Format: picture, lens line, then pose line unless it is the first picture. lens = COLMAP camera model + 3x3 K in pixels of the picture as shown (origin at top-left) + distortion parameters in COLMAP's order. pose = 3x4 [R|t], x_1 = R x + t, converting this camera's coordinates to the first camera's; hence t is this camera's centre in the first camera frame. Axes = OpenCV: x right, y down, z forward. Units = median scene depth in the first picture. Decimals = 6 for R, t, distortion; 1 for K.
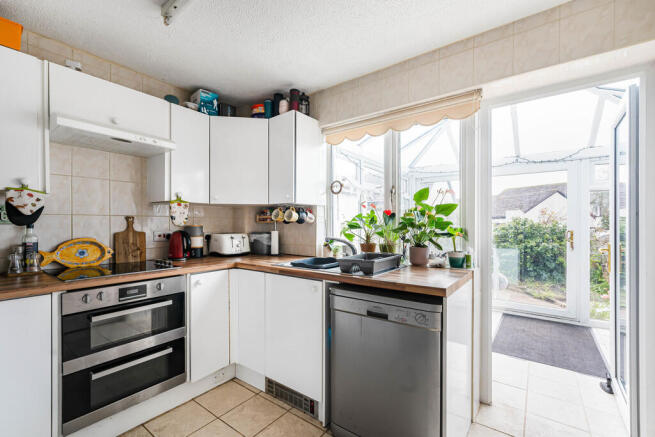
lens RADIAL K [[284.9, 0, 322.1], [0, 284.9, 230.0], [0, 0, 1]] dist [-0.011841, 0.000900]
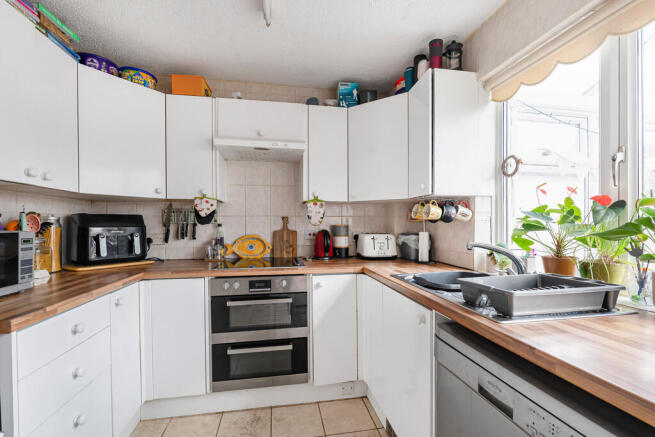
lens RADIAL K [[284.9, 0, 322.1], [0, 284.9, 230.0], [0, 0, 1]] dist [-0.011841, 0.000900]
pose [[0.733036, 0.013468, -0.680057, 0.196553], [-0.012449, 0.999902, 0.006383, -0.003987], [0.680076, 0.003787, 0.733131, 0.267103]]
